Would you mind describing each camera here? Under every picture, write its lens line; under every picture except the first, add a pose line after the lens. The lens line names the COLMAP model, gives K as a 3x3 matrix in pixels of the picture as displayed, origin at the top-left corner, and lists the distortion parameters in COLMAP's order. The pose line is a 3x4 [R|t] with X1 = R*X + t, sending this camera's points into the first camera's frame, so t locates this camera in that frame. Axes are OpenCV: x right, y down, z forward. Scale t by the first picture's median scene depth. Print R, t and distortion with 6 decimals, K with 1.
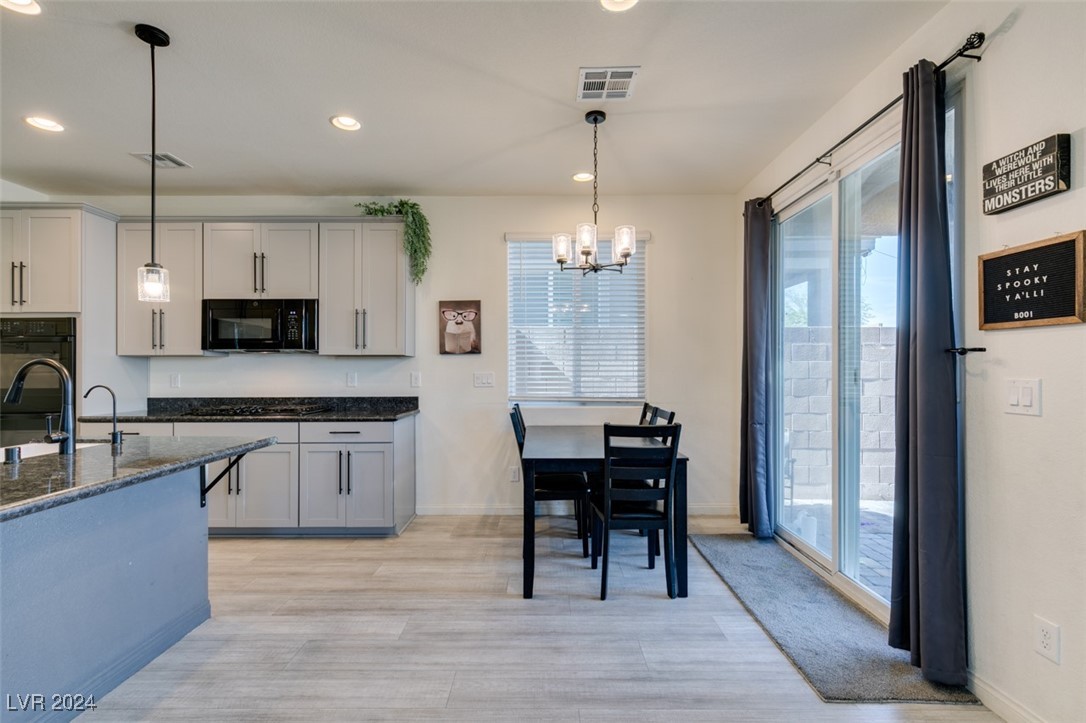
lens RADIAL K [[490.9, 0, 542.3], [0, 490.9, 365.4], [0, 0, 1]] dist [0.006389, -0.001119]
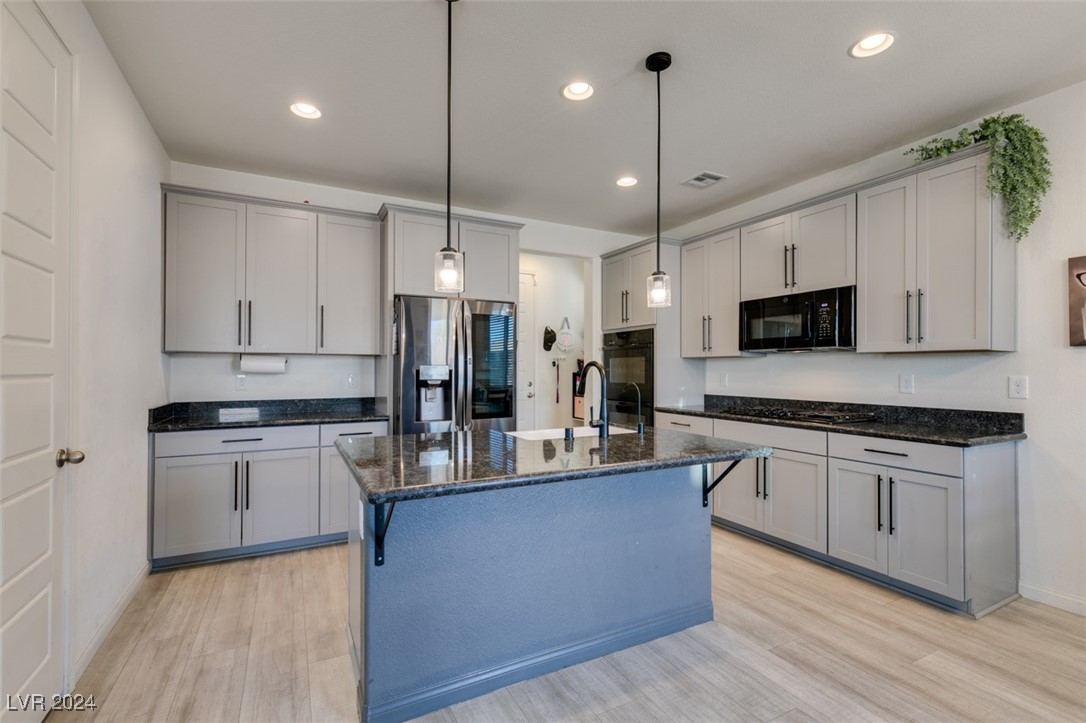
lens RADIAL K [[484.2, 0, 541.4], [0, 484.2, 365.5], [0, 0, 1]] dist [0.004244, -0.001054]
pose [[0.465392, -0.003070, -0.885100, 0.019036], [0.002417, 0.999995, -0.002198, 0.000638], [0.885102, -0.001117, 0.465397, 0.155220]]
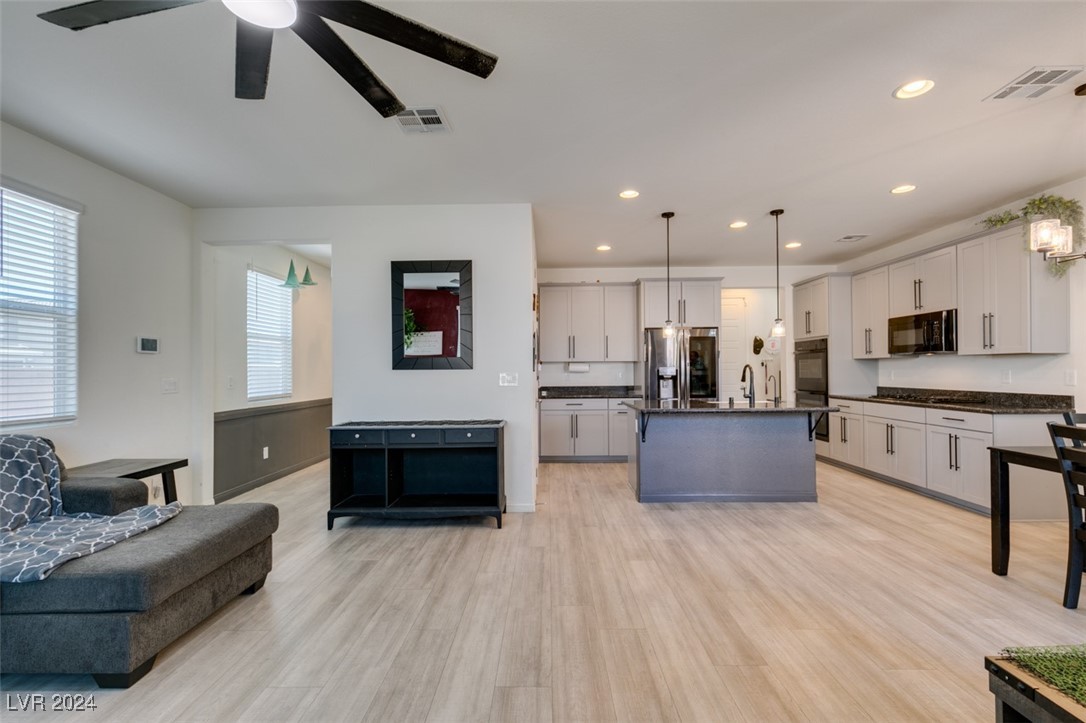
lens RADIAL K [[486.0, 0, 542.0], [0, 486.0, 364.3], [0, 0, 1]] dist [0.003679, -0.000102]
pose [[-0.008327, -0.009226, -0.999923, 0.748344], [0.014324, 0.999854, -0.009344, -0.002023], [0.999863, -0.014401, -0.008194, -0.005314]]
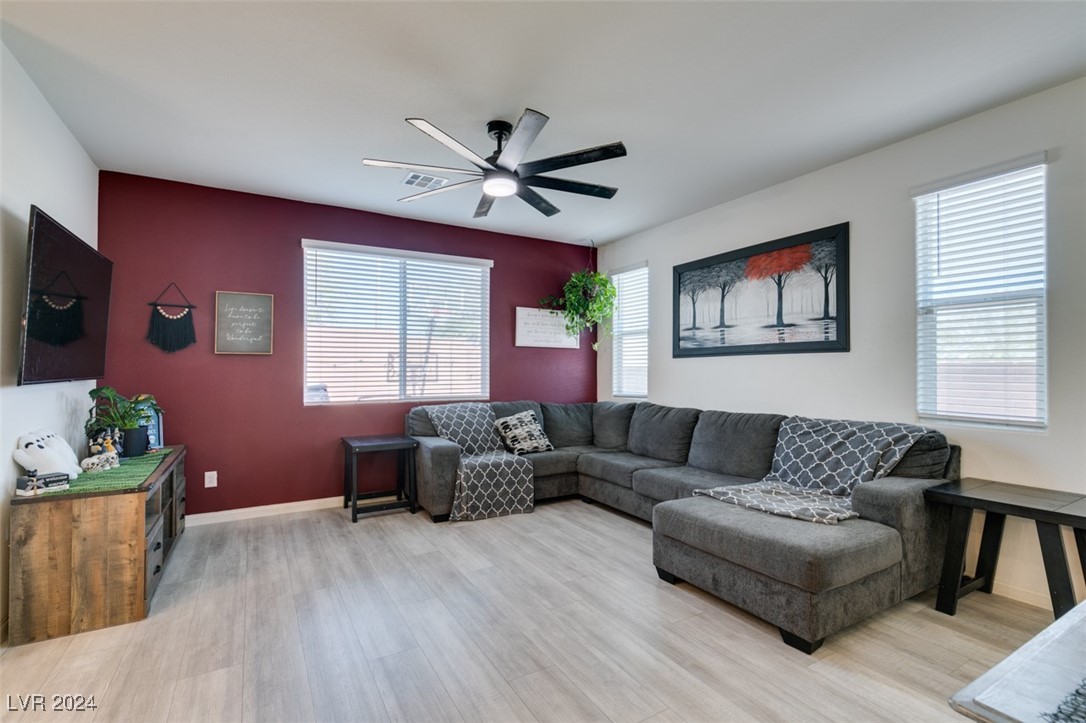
lens RADIAL K [[490.9, 0, 542.3], [0, 490.9, 365.4], [0, 0, 1]] dist [0.006389, -0.001119]
pose [[-0.511000, 0.008266, 0.859541, -0.323270], [-0.004897, 0.999910, -0.012527, 0.000580], [-0.859567, -0.010610, -0.510913, 0.111457]]
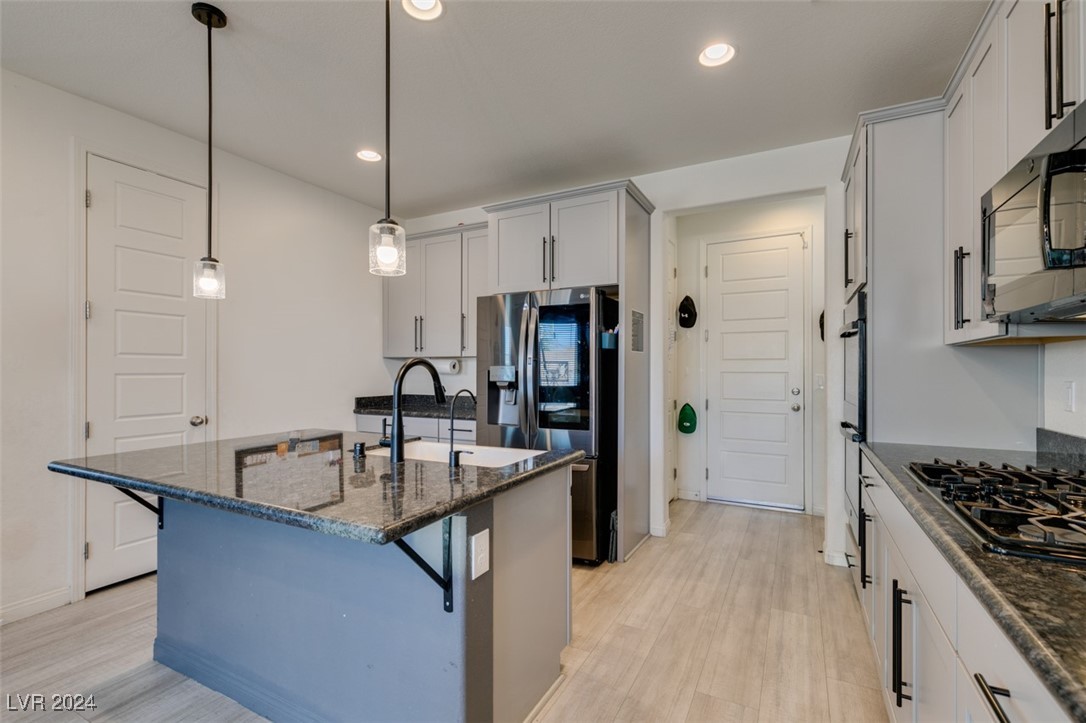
lens RADIAL K [[484.2, 0, 541.4], [0, 484.2, 365.5], [0, 0, 1]] dist [0.004244, -0.001054]
pose [[-0.465766, -0.004849, -0.884895, -0.153034], [0.005908, 0.999946, -0.008589, 0.004447], [0.884888, -0.009229, -0.465712, 0.856049]]
